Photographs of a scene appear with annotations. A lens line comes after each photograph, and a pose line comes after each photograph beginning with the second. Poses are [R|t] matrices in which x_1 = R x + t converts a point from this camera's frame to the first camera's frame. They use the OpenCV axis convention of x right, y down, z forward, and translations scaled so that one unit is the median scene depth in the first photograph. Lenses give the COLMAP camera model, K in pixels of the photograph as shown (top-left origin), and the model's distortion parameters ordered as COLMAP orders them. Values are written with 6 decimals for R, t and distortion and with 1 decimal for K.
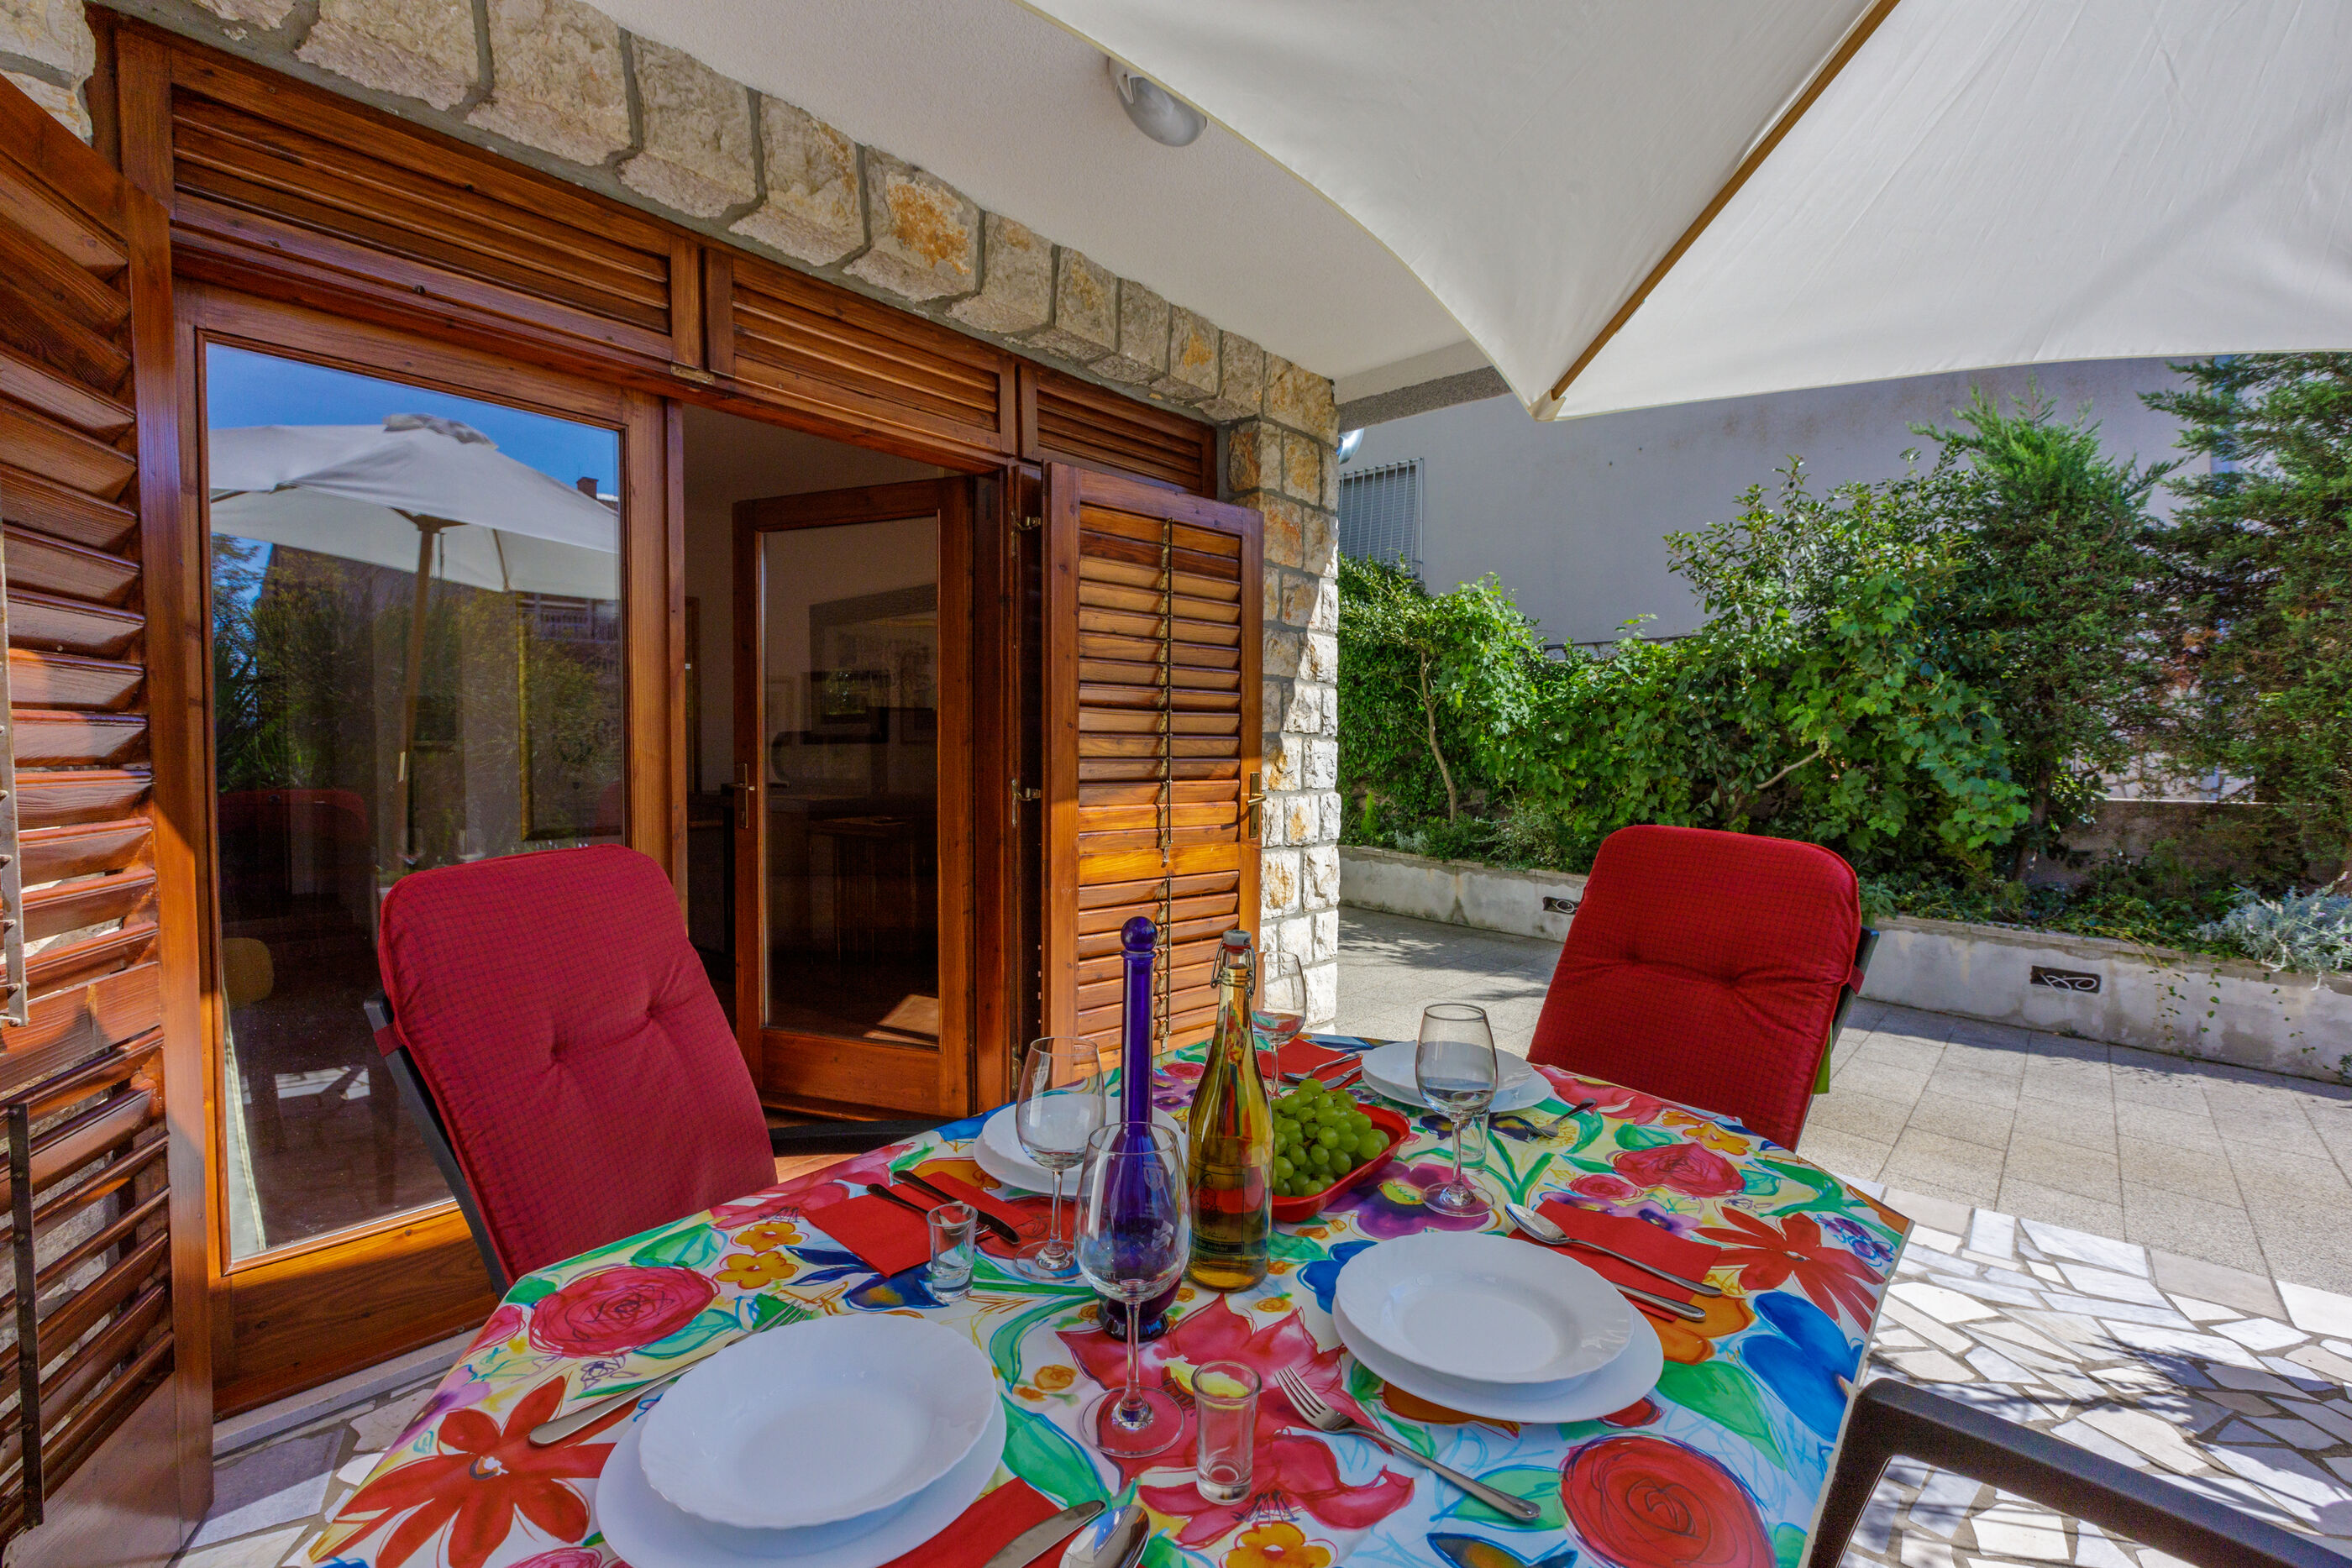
lens RADIAL K [[1061.9, 0, 1182.7], [0, 1061.9, 773.5], [0, 0, 1]] dist [0.002581, -0.003173]
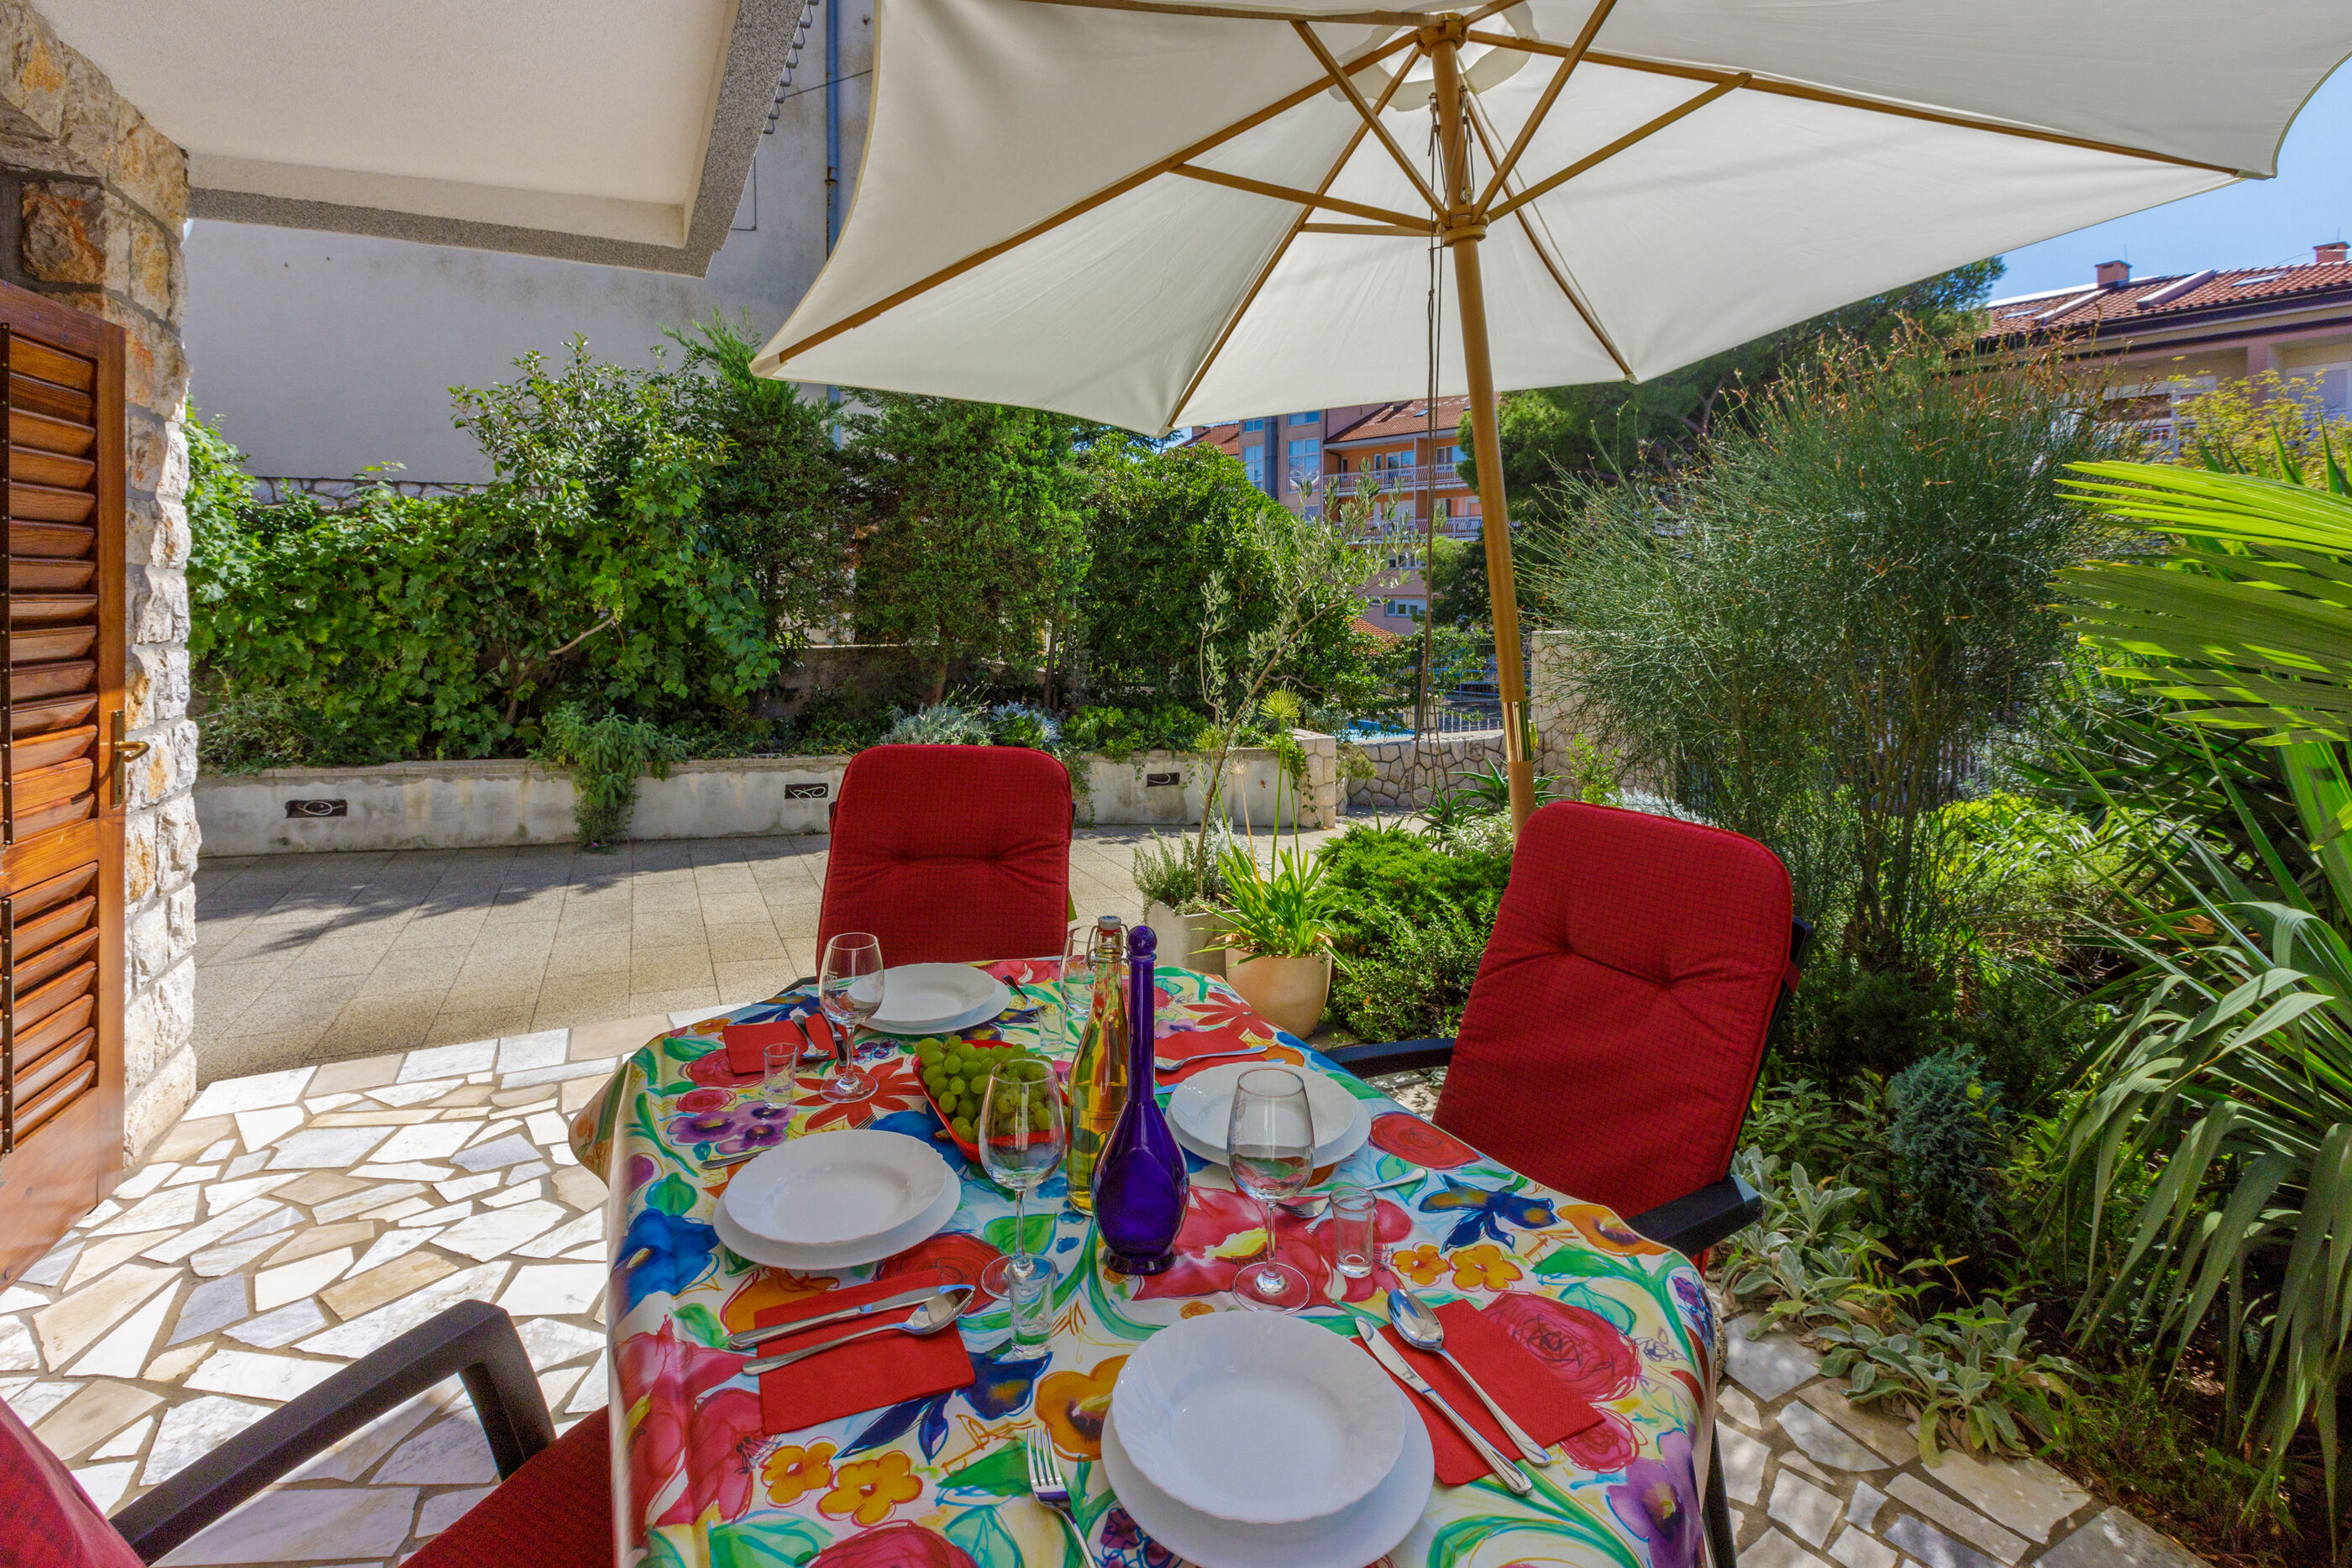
lens RADIAL K [[1058.8, 0, 1171.7], [0, 1058.8, 592.9], [0, 0, 1]] dist [-0.002910, -0.000171]
pose [[0.393288, -0.008389, 0.919377, -0.270799], [0.020769, 0.999784, 0.000238, -0.058777], [-0.919181, 0.019001, 0.393377, 0.111608]]
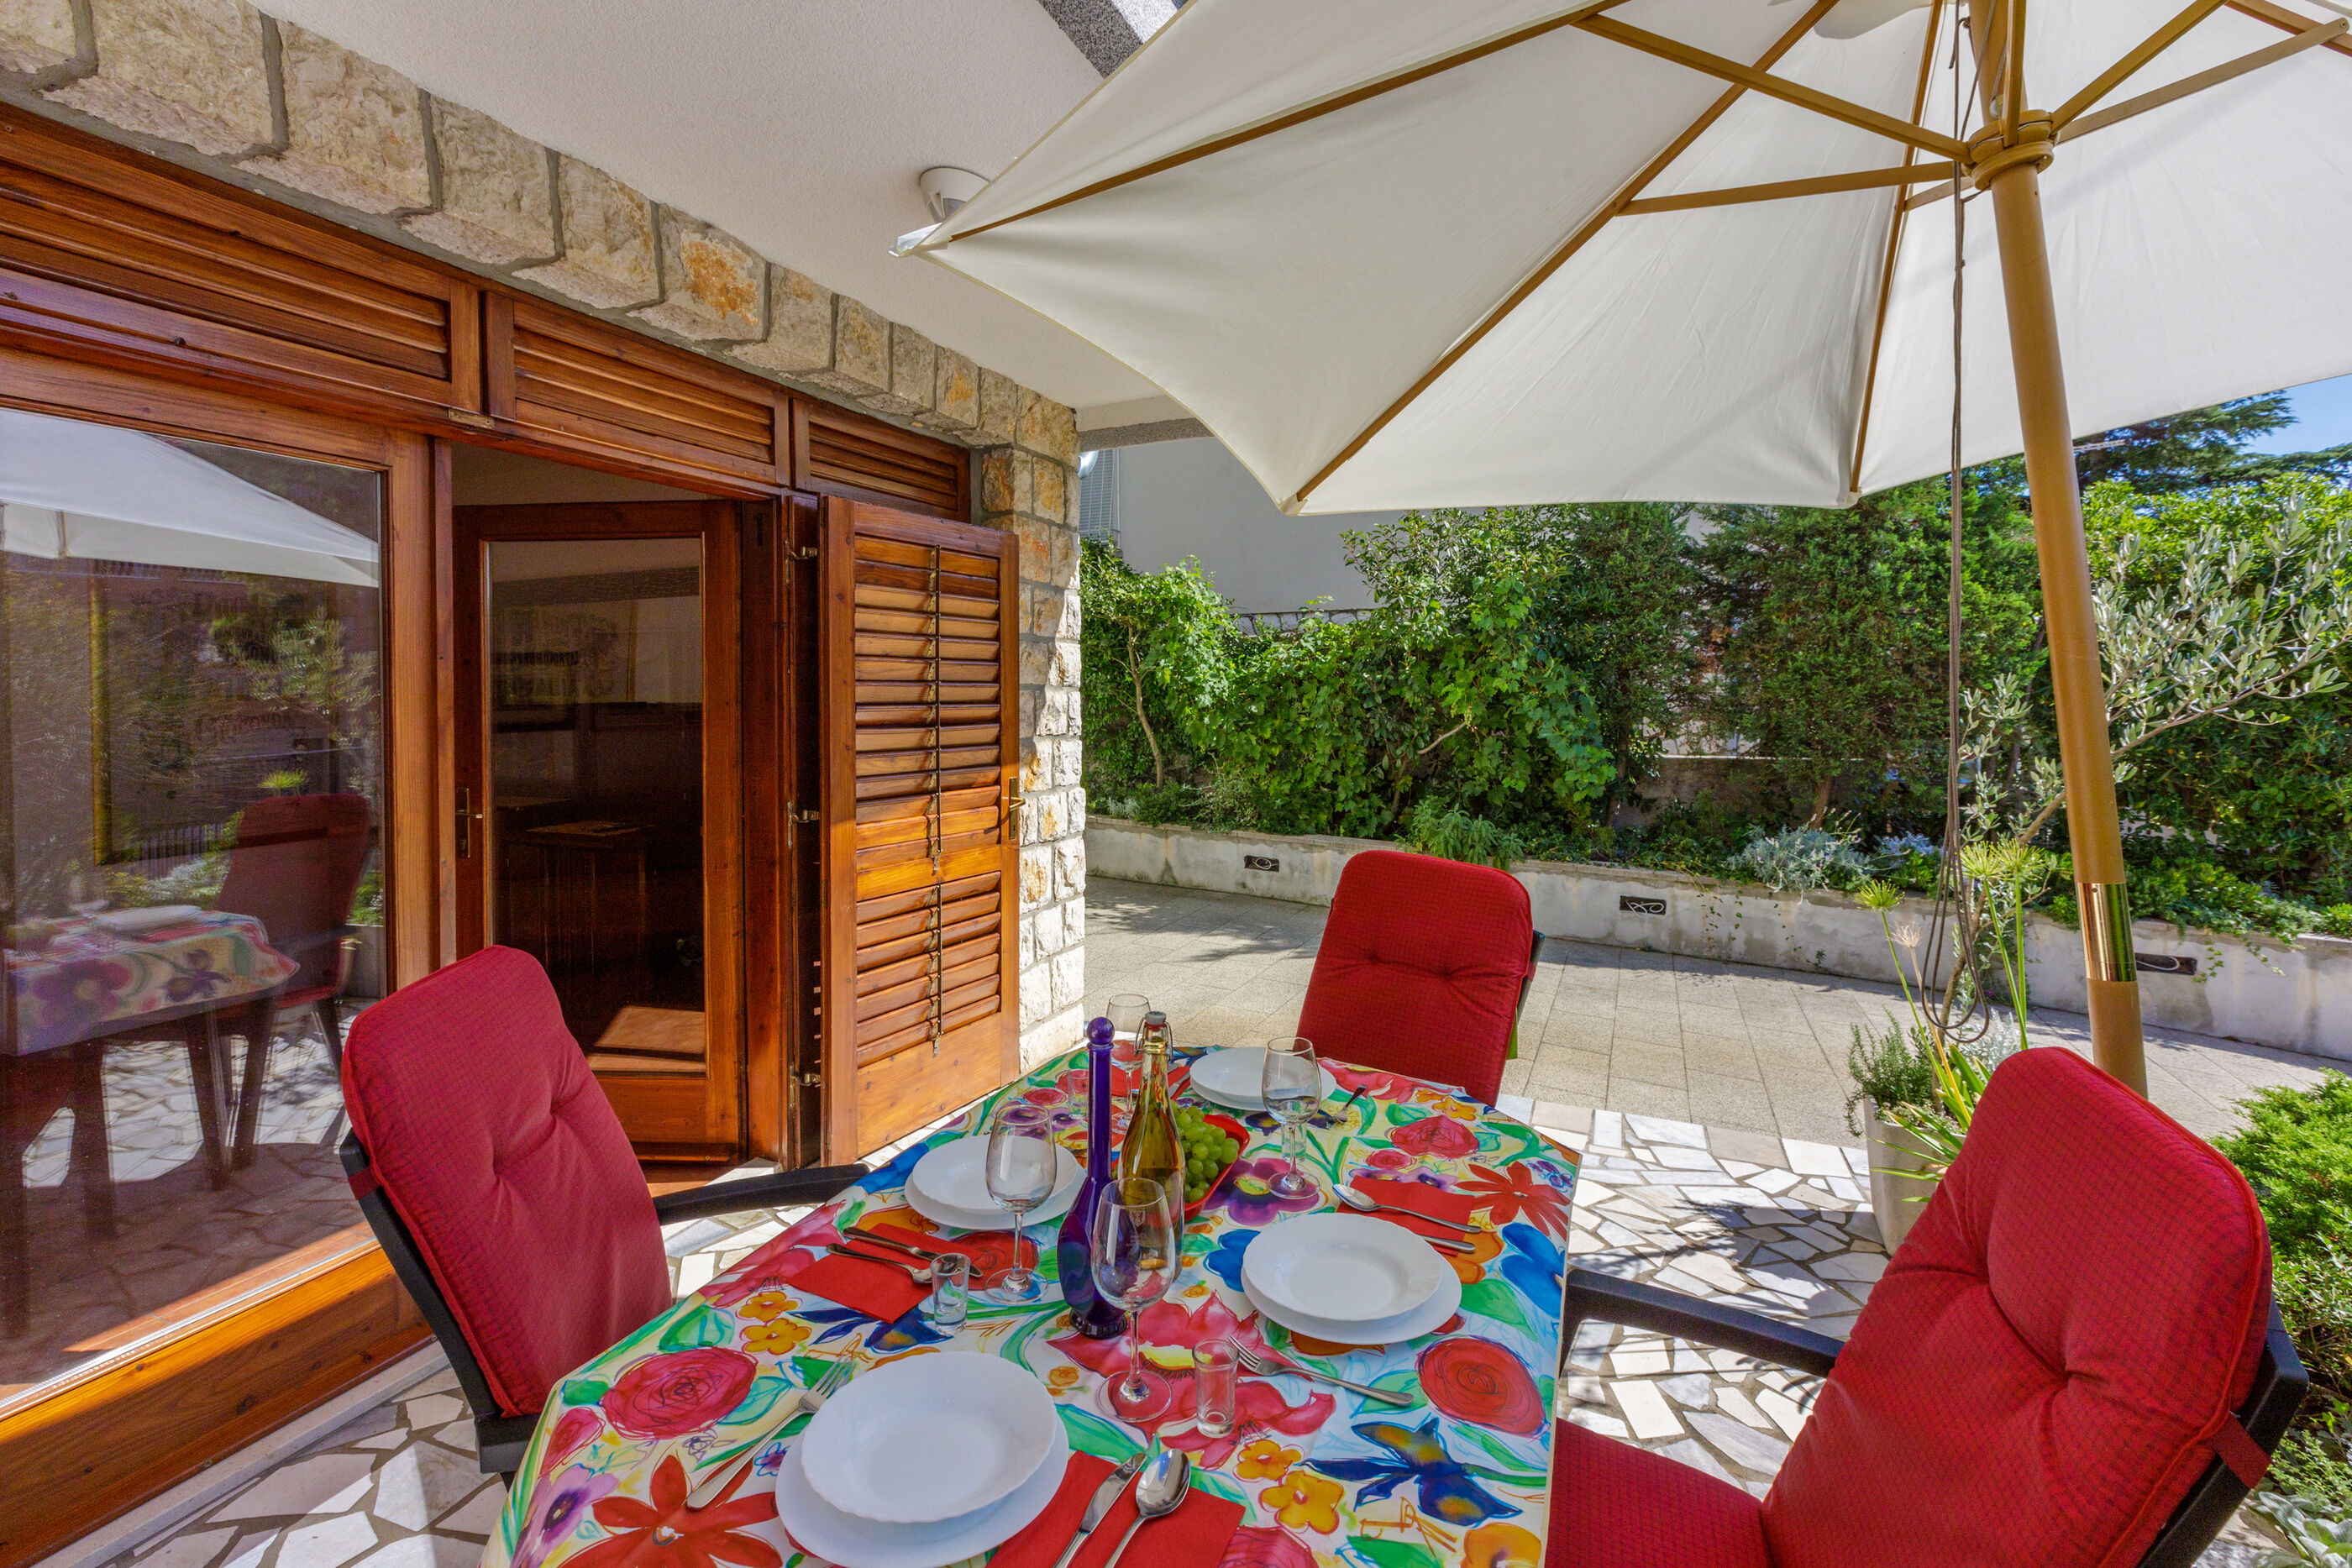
lens RADIAL K [[1072.3, 0, 1197.4], [0, 1072.3, 692.5], [0, 0, 1]] dist [-0.001653, 0.000193]
pose [[0.953151, -0.008432, 0.302379, -0.077157], [0.015658, 0.999647, -0.021480, -0.057178], [-0.302091, 0.025209, 0.952946, -0.081078]]
